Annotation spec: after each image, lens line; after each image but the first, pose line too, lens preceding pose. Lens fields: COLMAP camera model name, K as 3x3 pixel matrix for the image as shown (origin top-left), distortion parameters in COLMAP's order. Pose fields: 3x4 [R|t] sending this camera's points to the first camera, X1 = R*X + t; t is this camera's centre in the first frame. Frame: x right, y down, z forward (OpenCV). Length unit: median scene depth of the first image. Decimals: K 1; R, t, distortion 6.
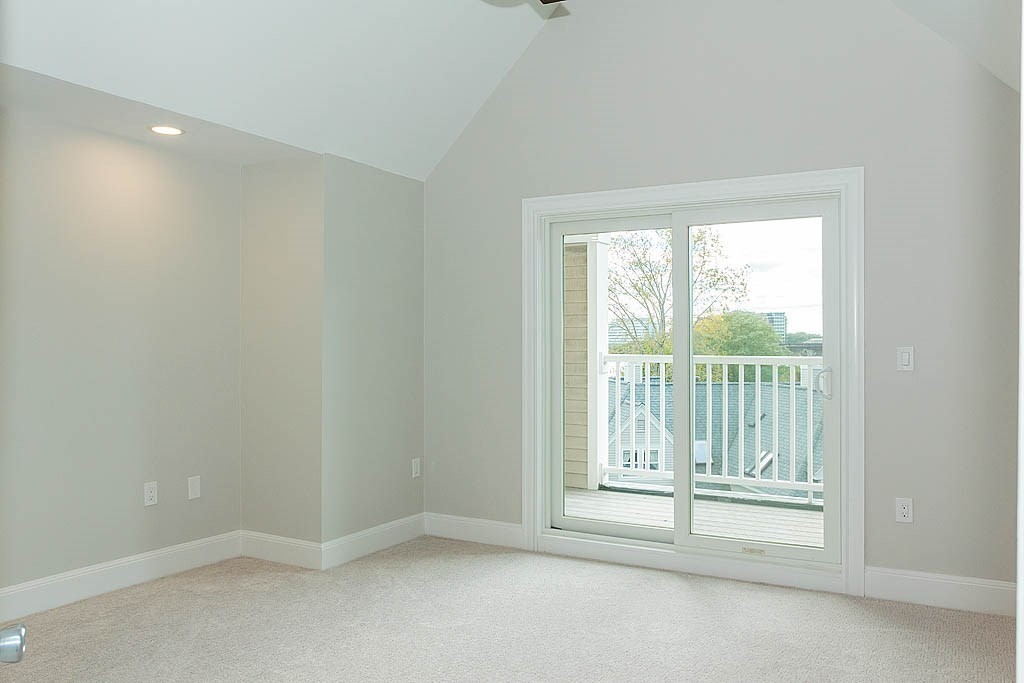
lens RADIAL K [[858.0, 0, 515.0], [0, 858.0, 299.7], [0, 0, 1]] dist [-0.049445, 0.062822]
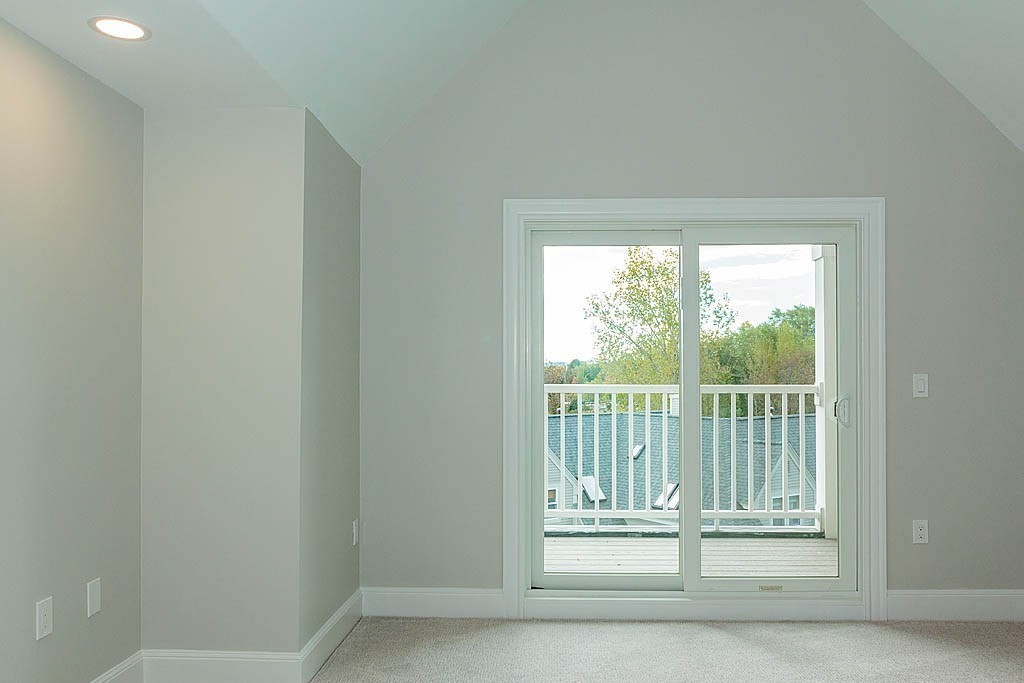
lens RADIAL K [[861.5, 0, 512.0], [0, 861.5, 341.5], [0, 0, 1]] dist [-0.006575, 0.008387]
pose [[0.873978, 0.013829, 0.485768, -0.419631], [-0.022182, 0.999688, 0.011451, 0.012086], [-0.485459, -0.020783, 0.874013, 0.280255]]
